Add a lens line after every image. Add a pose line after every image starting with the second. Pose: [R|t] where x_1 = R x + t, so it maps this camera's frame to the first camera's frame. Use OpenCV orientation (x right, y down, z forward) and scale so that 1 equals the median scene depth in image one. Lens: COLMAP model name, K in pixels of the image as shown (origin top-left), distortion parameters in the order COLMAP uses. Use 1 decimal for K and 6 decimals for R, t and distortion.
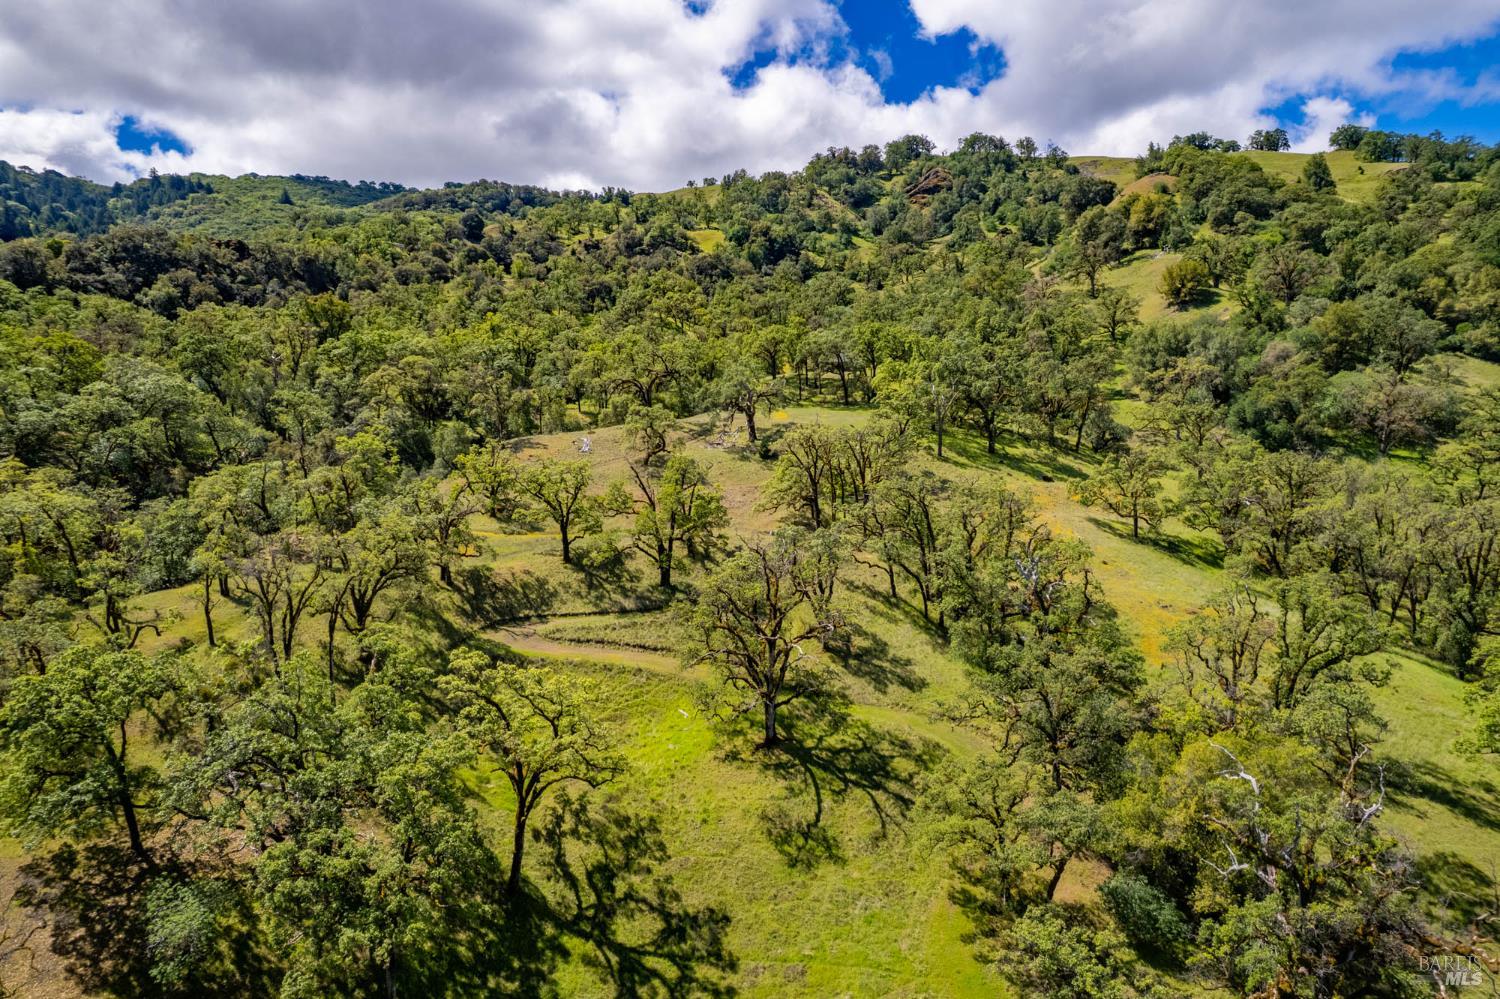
lens RADIAL K [[957.7, 0, 761.7], [0, 957.7, 516.0], [0, 0, 1]] dist [-0.076432, 0.058096]
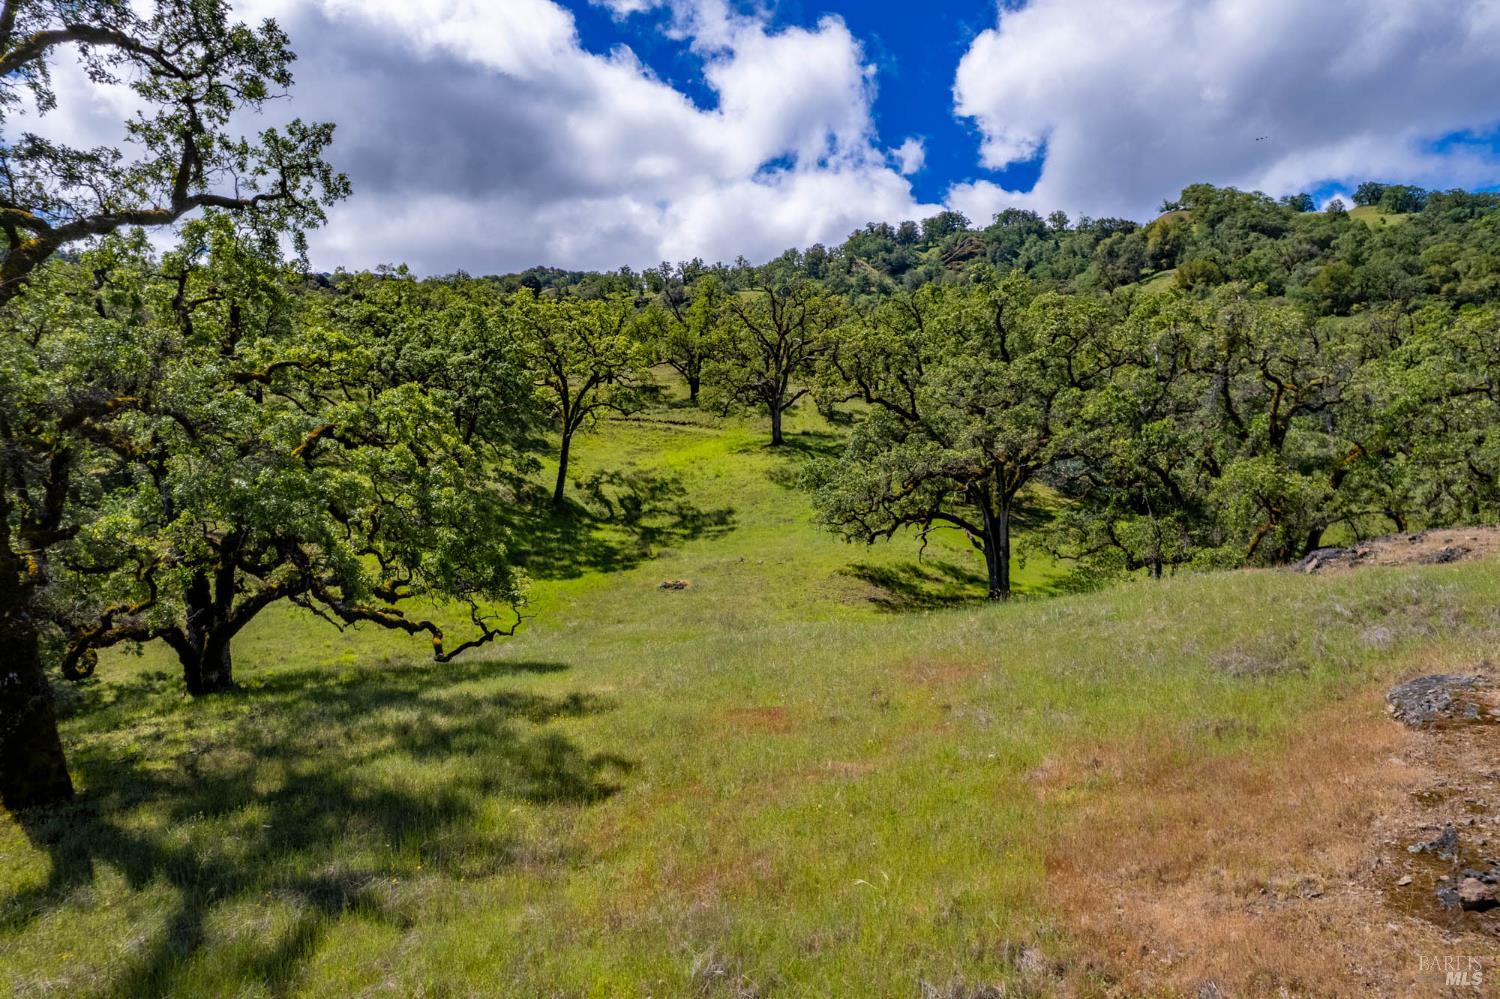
lens RADIAL K [[957.7, 0, 760.4], [0, 957.7, 532.2], [0, 0, 1]] dist [-0.076432, 0.058096]
pose [[0.998698, -0.002361, -0.050959, 0.007985], [-0.002392, 0.995662, -0.093011, 0.073757], [0.050957, 0.093012, 0.994360, -0.027690]]
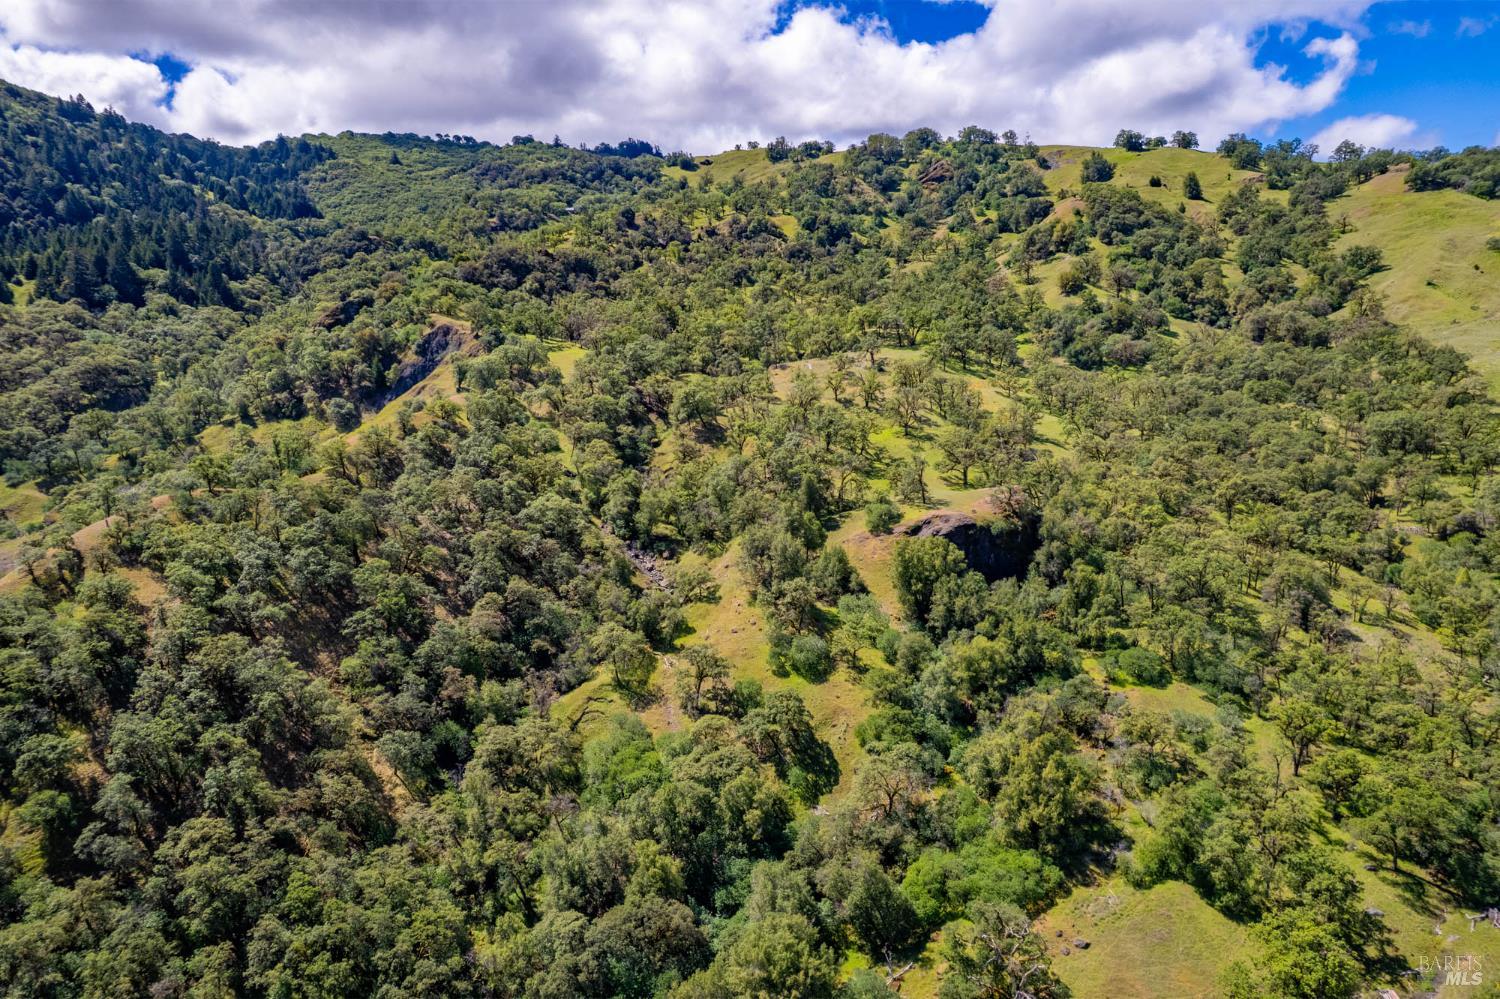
lens RADIAL K [[957.7, 0, 750.3], [0, 957.7, 509.2], [0, 0, 1]] dist [-0.076432, 0.058096]
pose [[0.999904, -0.004984, -0.012960, -0.107221], [0.005970, 0.997001, 0.077161, 0.038608], [0.012537, -0.077231, 0.996934, -0.562391]]
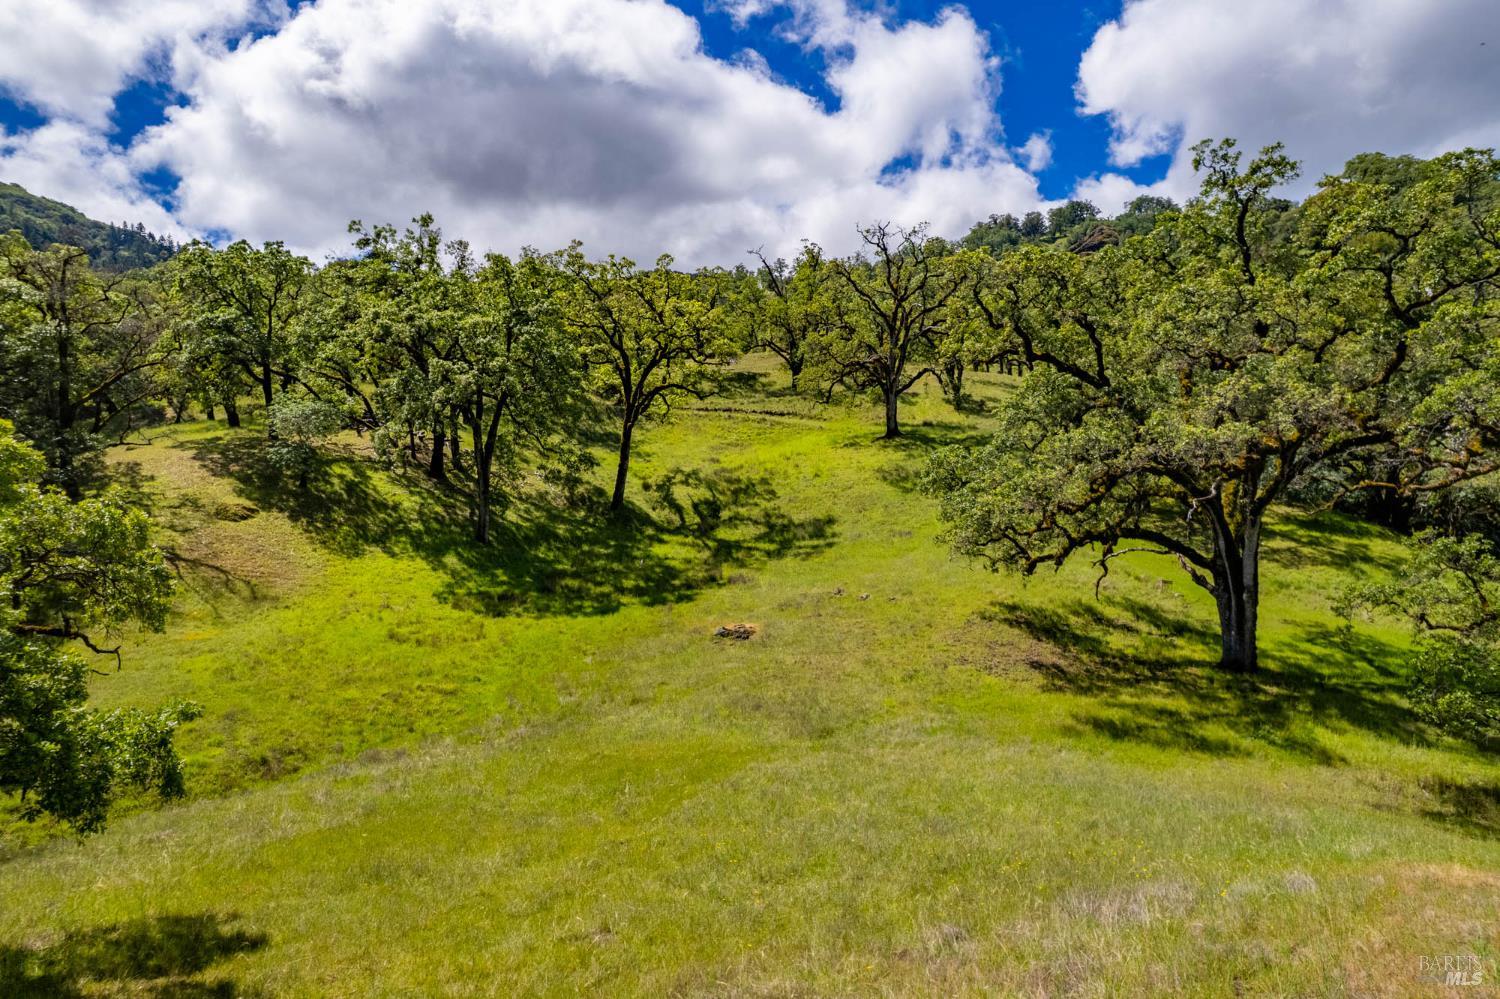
lens RADIAL K [[957.7, 0, 768.7], [0, 957.7, 535.9], [0, 0, 1]] dist [-0.076432, 0.058096]
pose [[0.986502, 0.005622, -0.163650, 0.007276], [-0.020597, 0.995733, -0.089950, 0.068818], [0.162446, 0.092107, 0.982409, 0.007241]]
